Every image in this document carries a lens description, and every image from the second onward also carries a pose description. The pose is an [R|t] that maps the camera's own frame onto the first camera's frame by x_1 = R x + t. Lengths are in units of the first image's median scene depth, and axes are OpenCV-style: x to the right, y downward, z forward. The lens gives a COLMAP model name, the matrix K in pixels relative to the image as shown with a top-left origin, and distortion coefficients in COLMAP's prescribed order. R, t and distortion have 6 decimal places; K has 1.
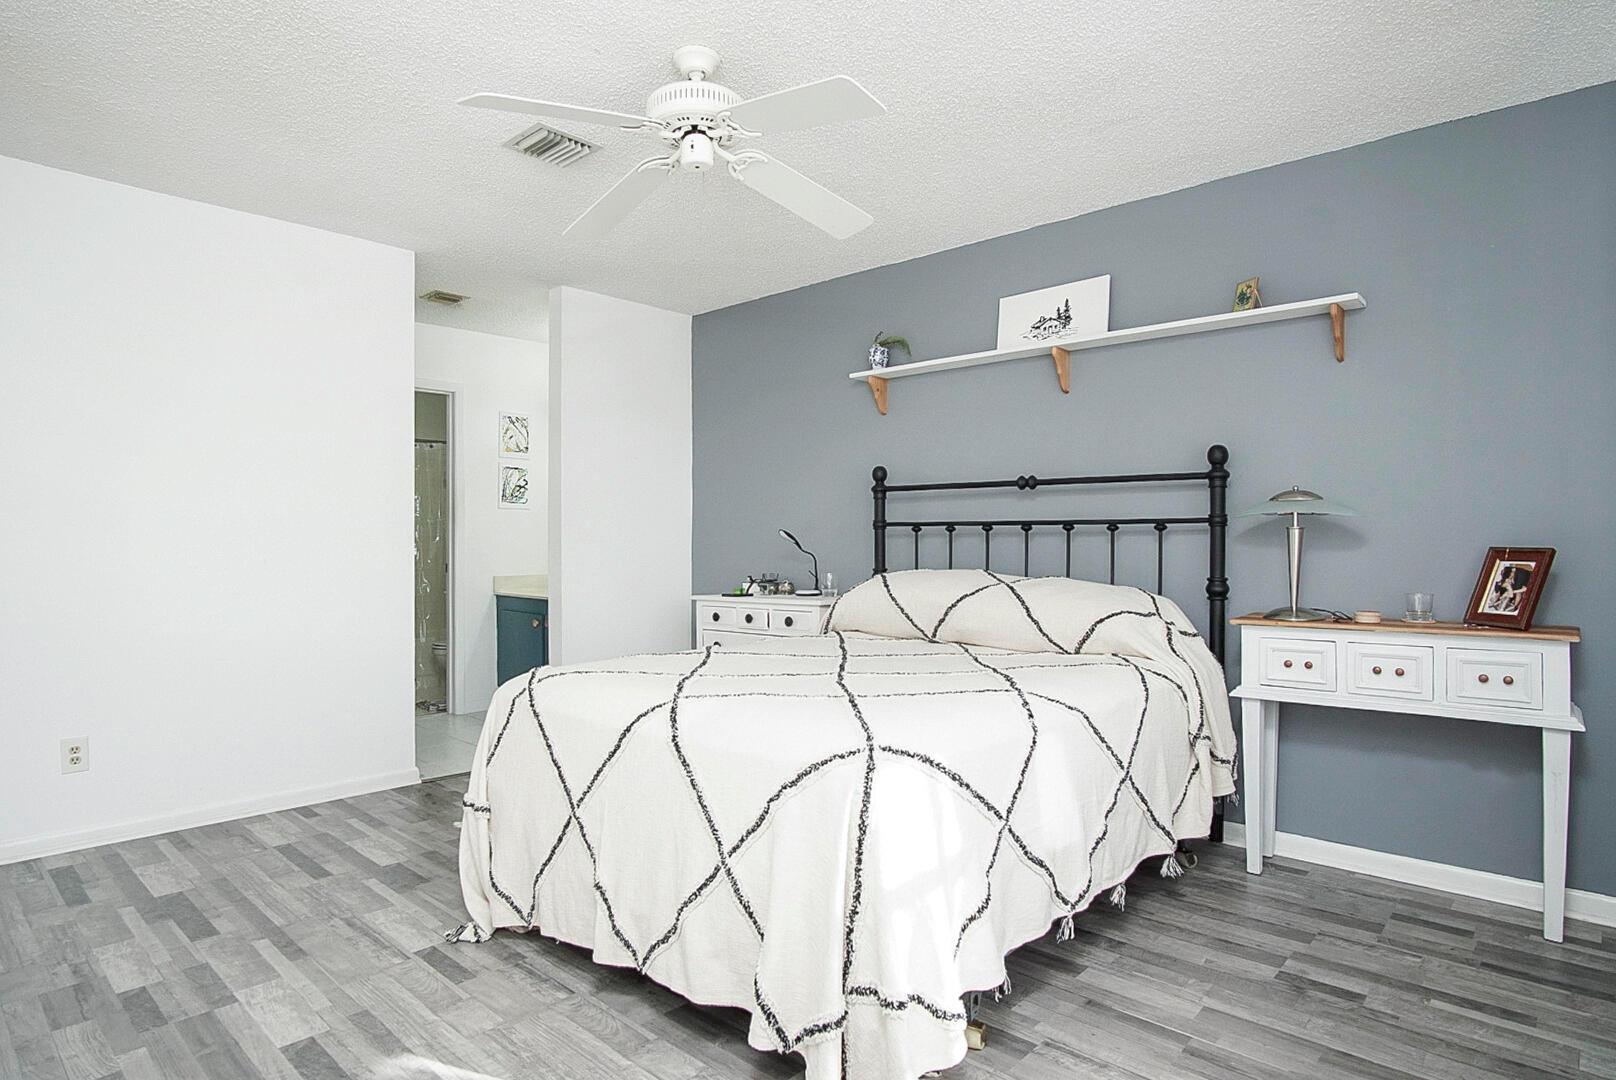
lens RADIAL K [[892.1, 0, 787.1], [0, 892.1, 525.0], [0, 0, 1]] dist [-0.034455, 0.002473]
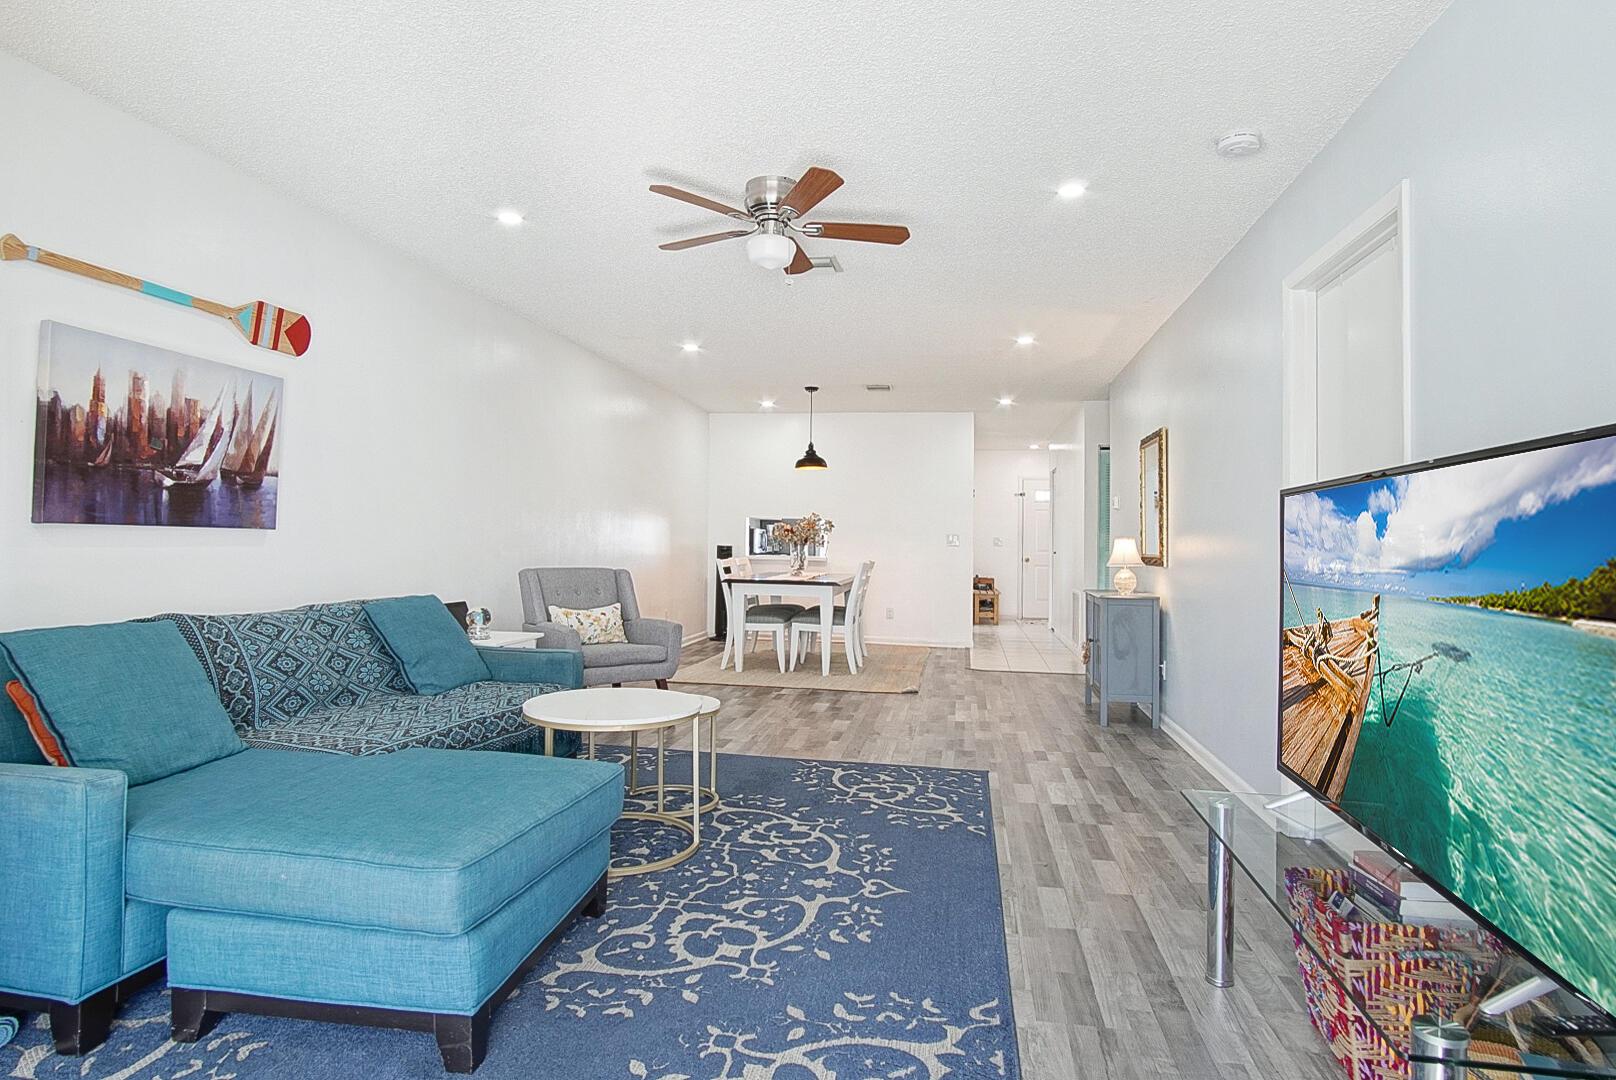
lens RADIAL K [[892.1, 0, 808.6], [0, 892.1, 535.8], [0, 0, 1]] dist [-0.034455, 0.002473]
pose [[0.555798, 0.004195, -0.831307, 0.321460], [0.003457, 0.999967, 0.007357, -0.006040], [0.831310, -0.006963, 0.555765, -0.291257]]
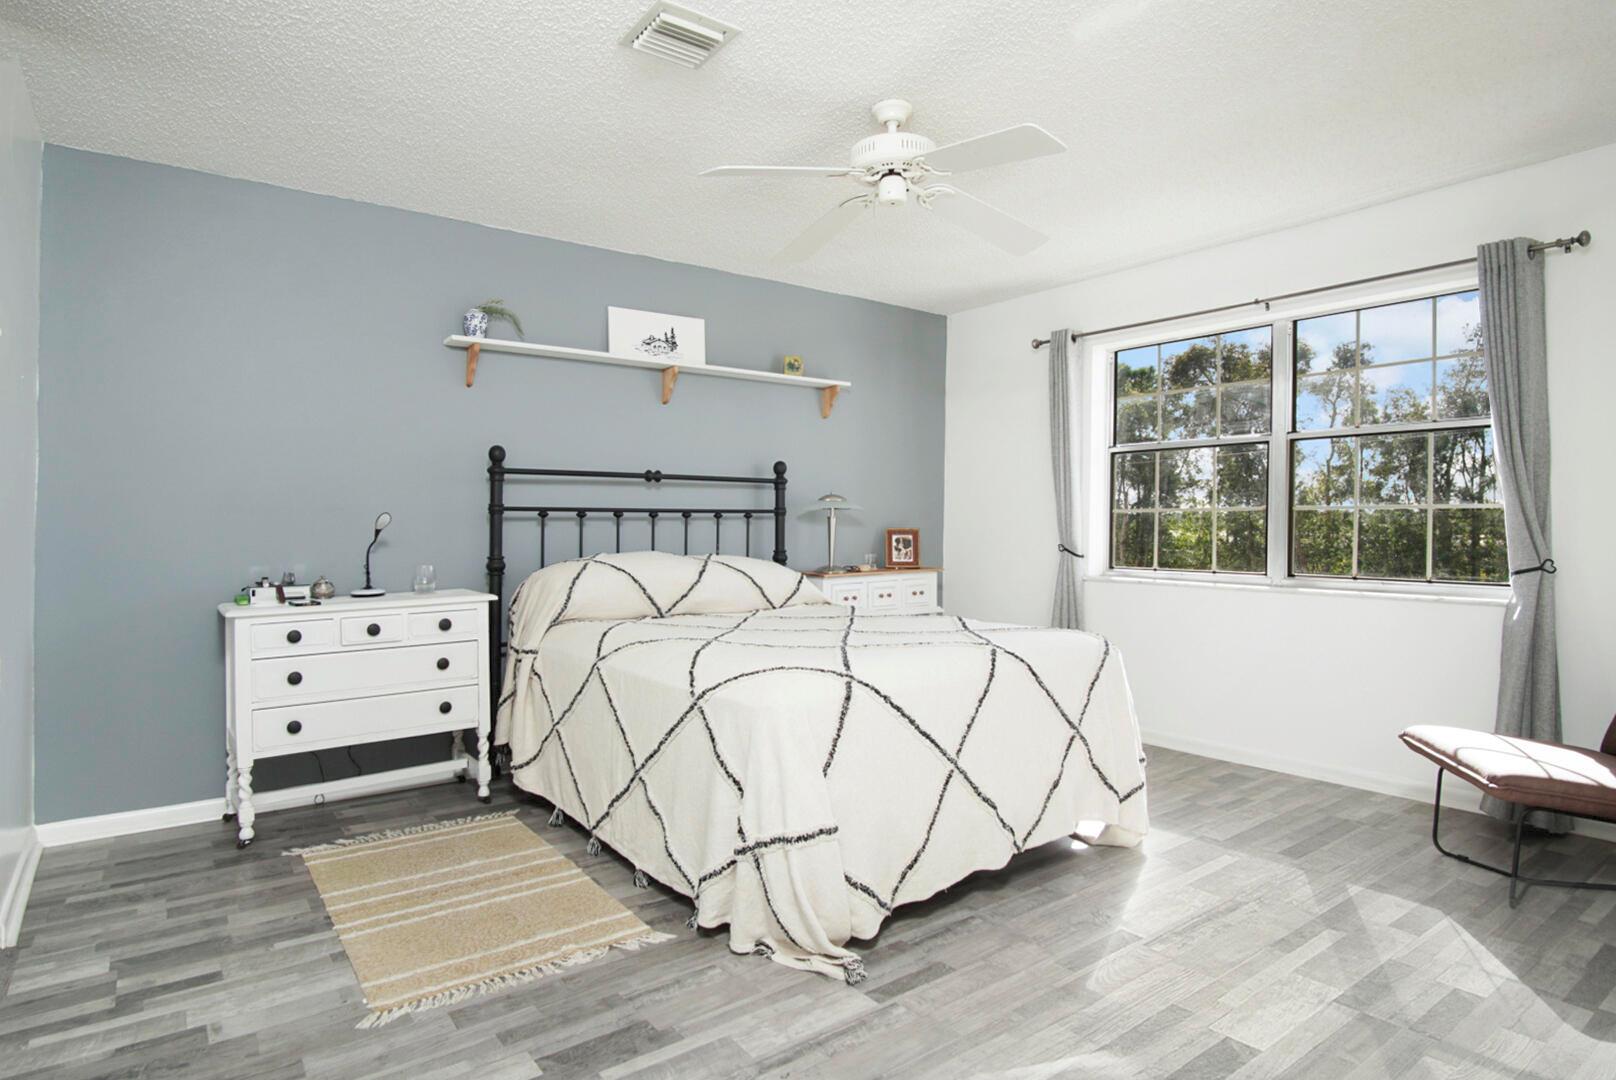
lens RADIAL K [[892.1, 0, 788.7], [0, 892.1, 517.7], [0, 0, 1]] dist [-0.034455, 0.002473]
pose [[0.176798, 0.006065, 0.984229, -1.071585], [-0.013293, 0.999905, -0.003774, 0.011367], [-0.984157, -0.012416, 0.176862, 0.777574]]
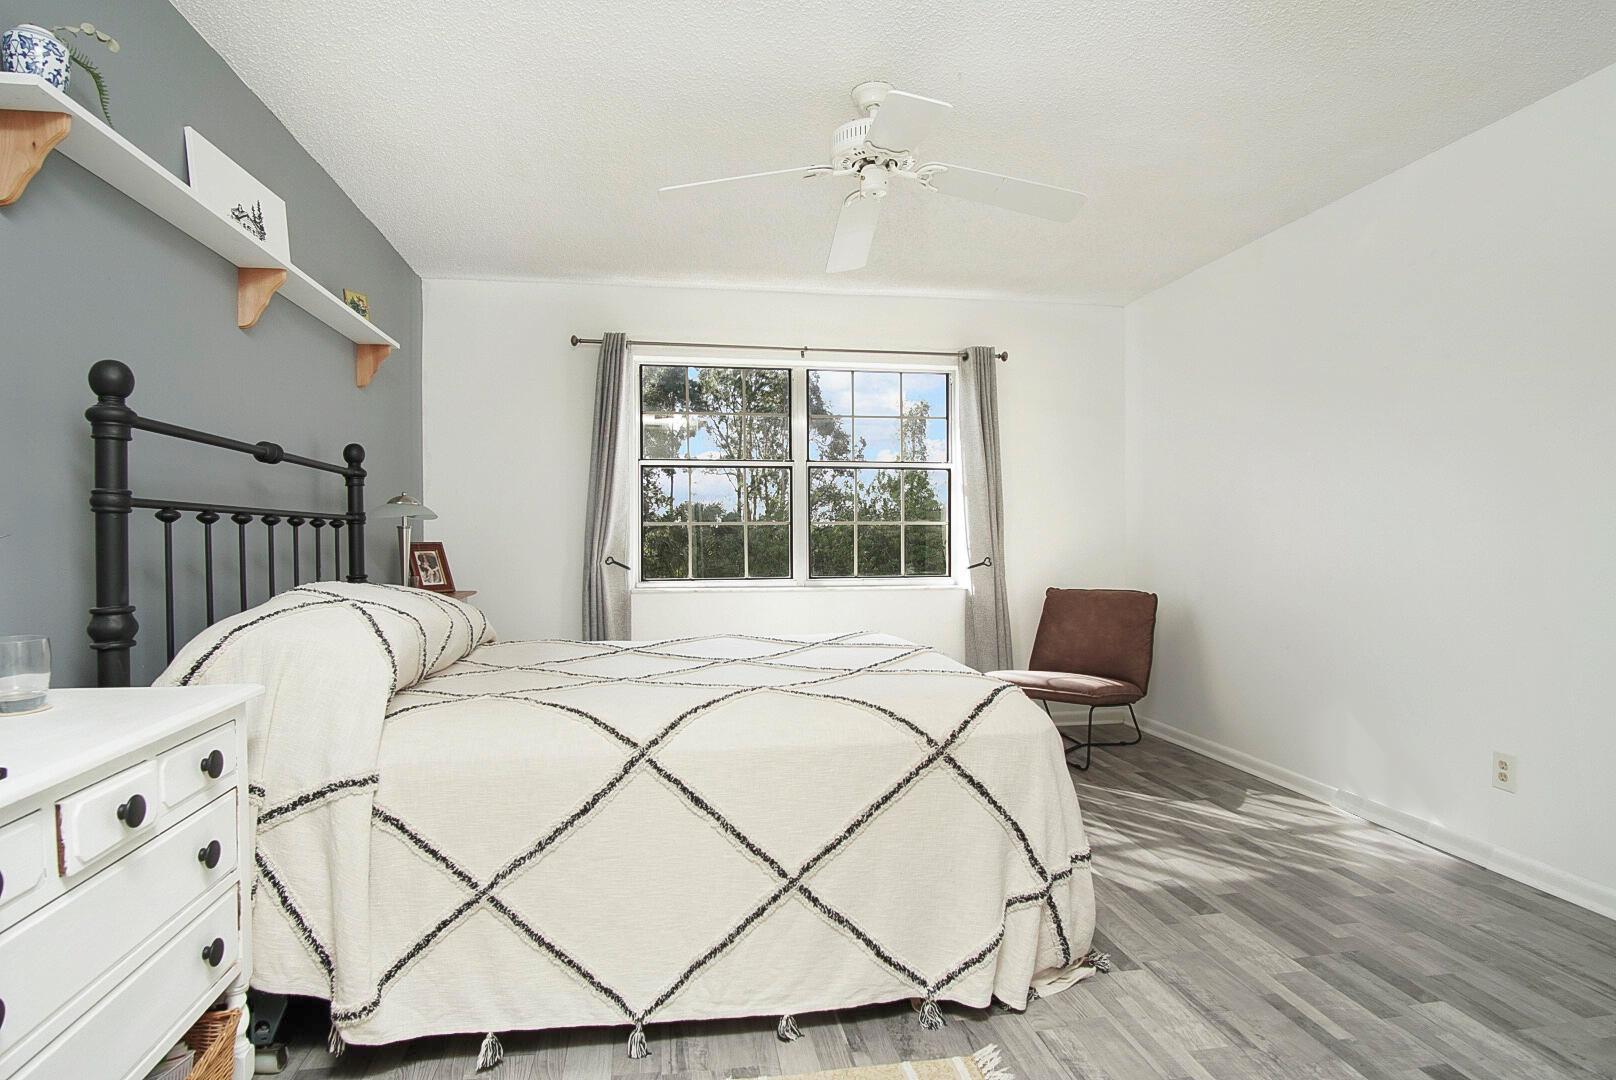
lens RADIAL K [[892.1, 0, 811.0], [0, 892.1, 549.2], [0, 0, 1]] dist [-0.034455, 0.002473]
pose [[-0.809957, -0.005019, 0.586468, -0.571081], [-0.005370, 0.999985, 0.001142, 0.028399], [-0.586465, -0.002224, -0.809972, 1.636129]]
